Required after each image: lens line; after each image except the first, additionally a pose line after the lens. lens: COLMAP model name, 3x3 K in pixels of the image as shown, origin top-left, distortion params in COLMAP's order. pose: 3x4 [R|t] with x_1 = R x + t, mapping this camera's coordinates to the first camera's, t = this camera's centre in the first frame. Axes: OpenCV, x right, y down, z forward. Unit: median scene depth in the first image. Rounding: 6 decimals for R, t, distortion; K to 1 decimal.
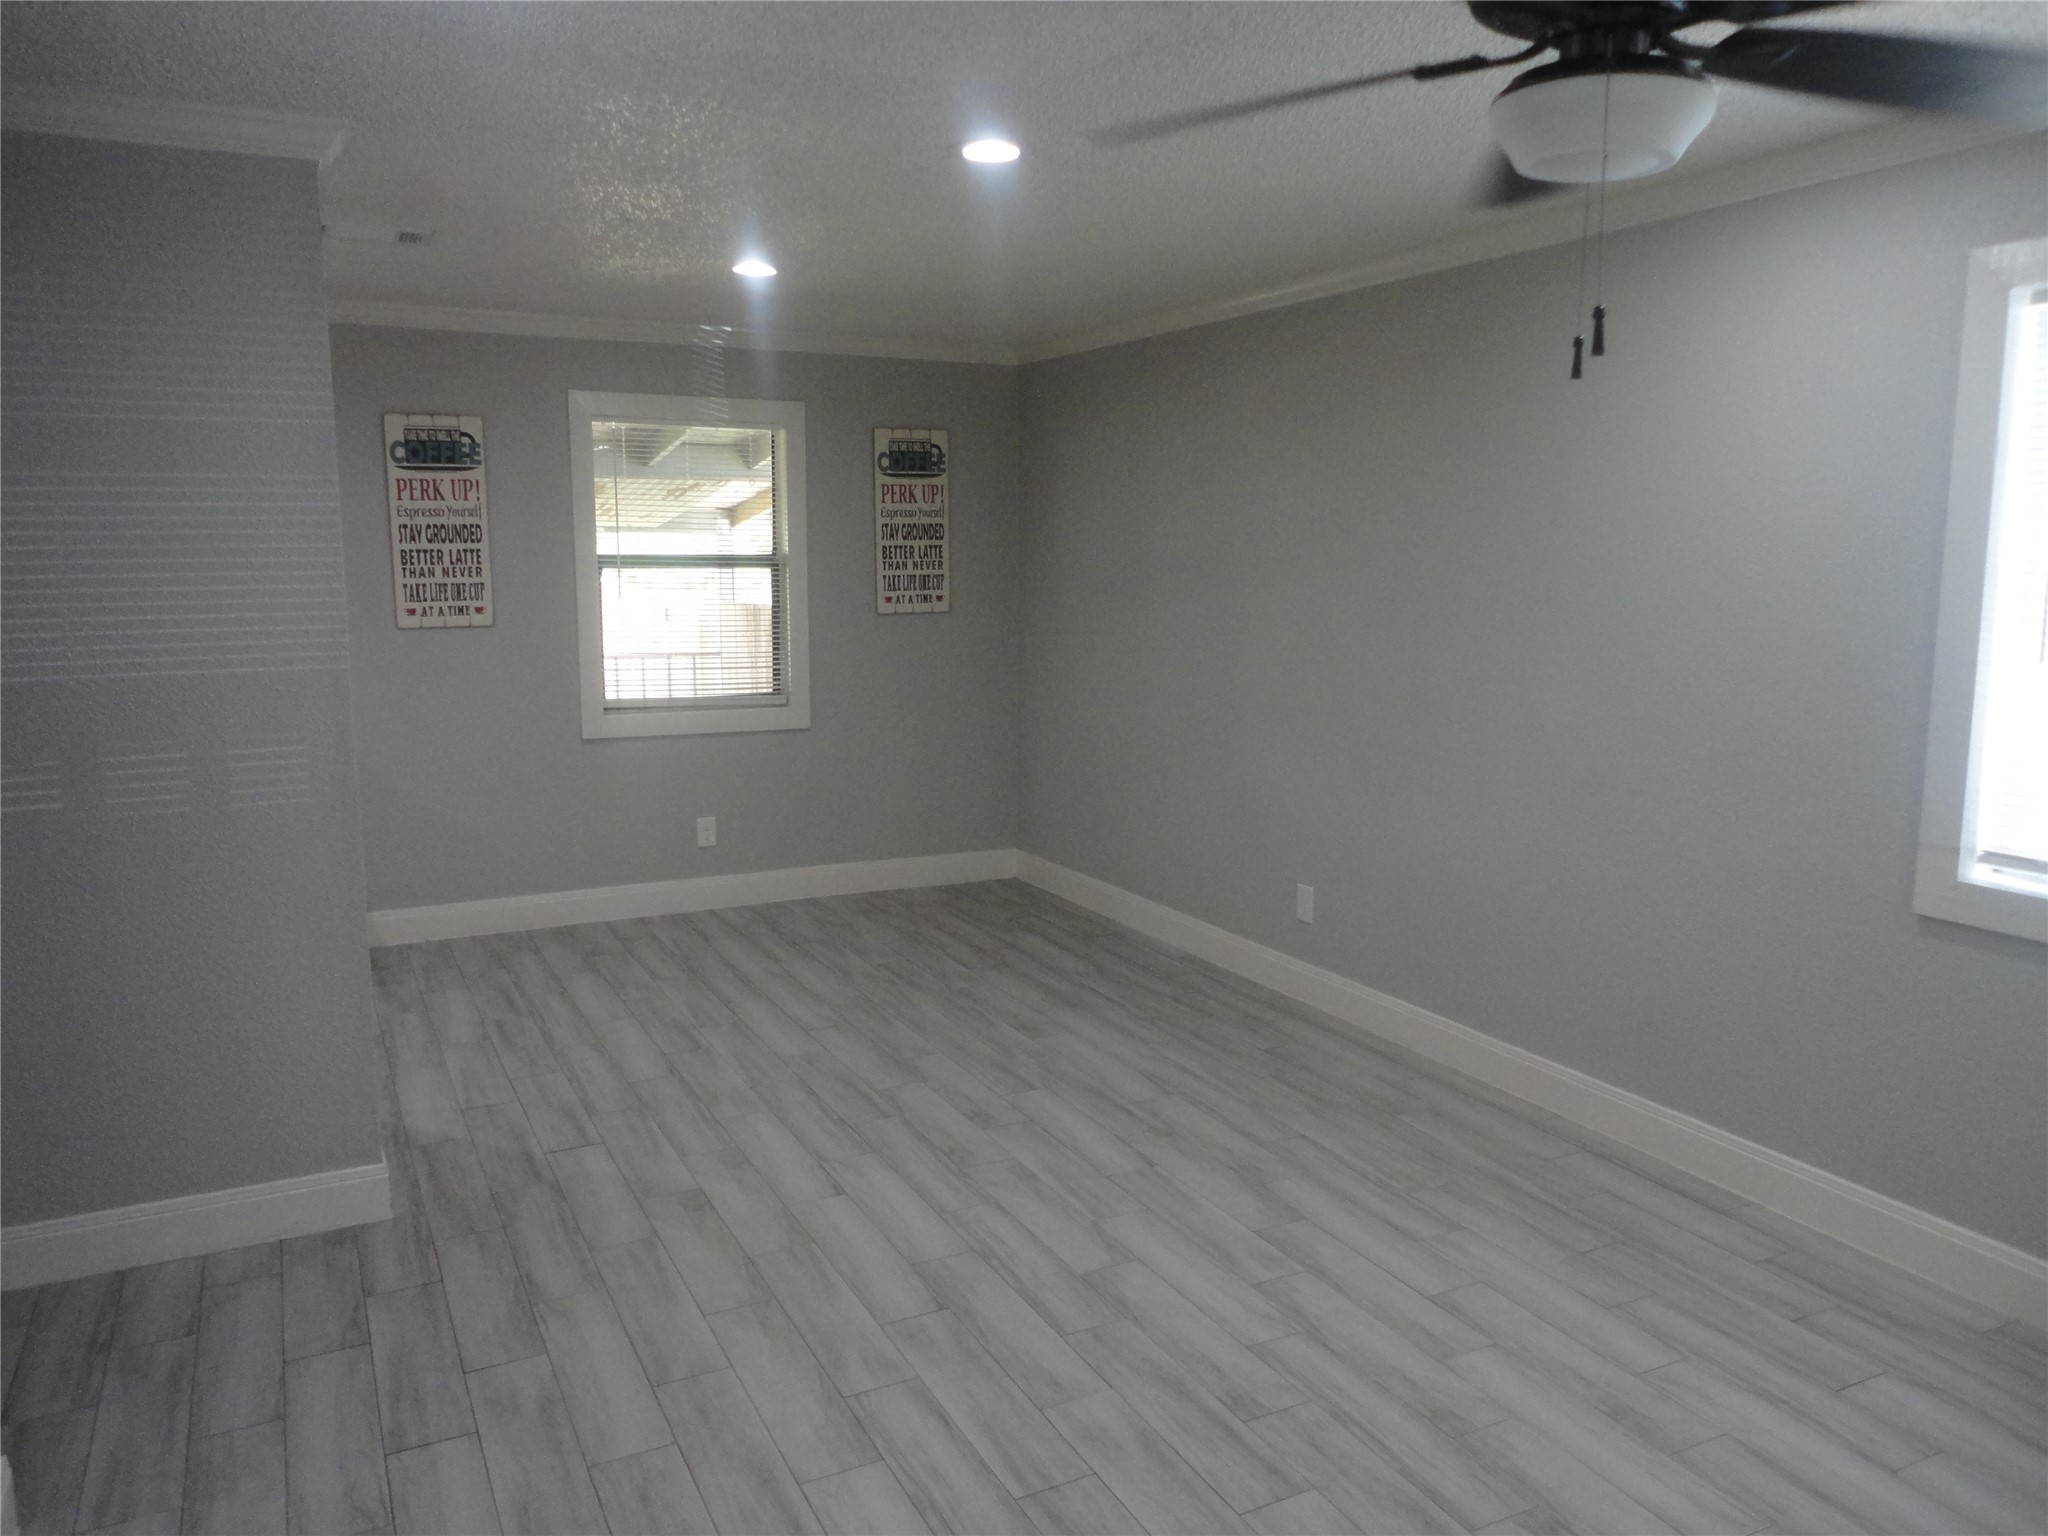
lens RADIAL K [[1507.3, 0, 1024.0], [0, 1507.3, 768.0], [0, 0, 1]] dist [-0.001905, -0.000739]
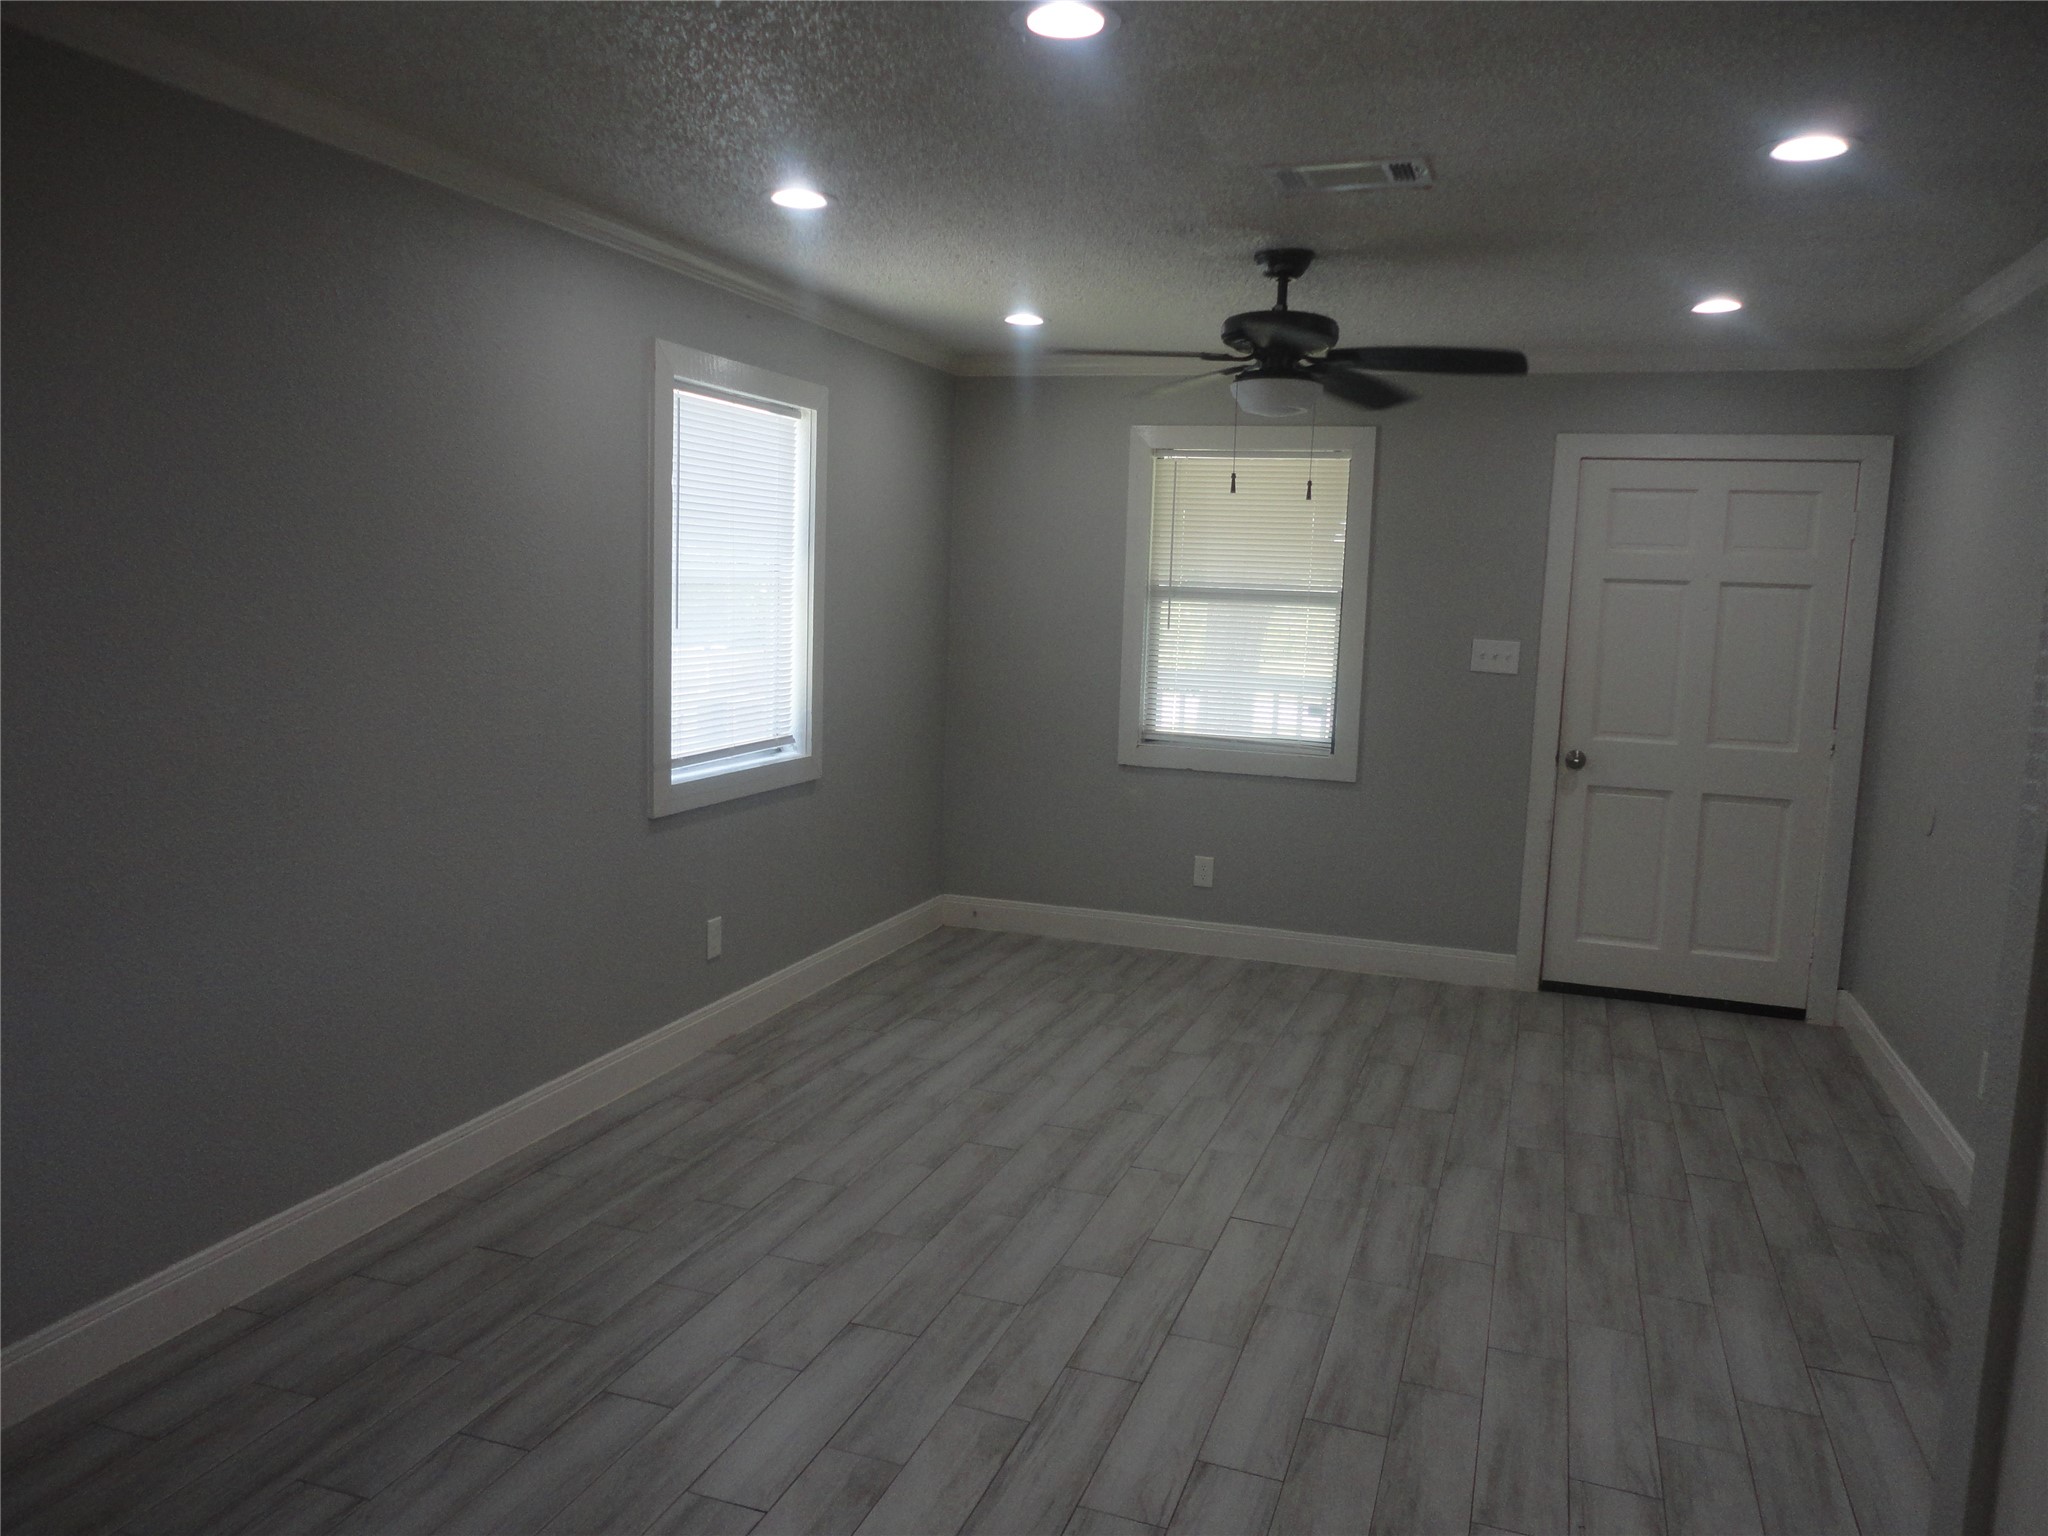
lens RADIAL K [[1507.3, 0, 1024.0], [0, 1507.3, 768.0], [0, 0, 1]] dist [-0.001905, -0.000739]
pose [[-0.694635, -0.118464, 0.709541, -0.429253], [0.068558, 0.970955, 0.229228, -0.169103], [-0.716088, 0.207874, -0.666338, 1.185745]]
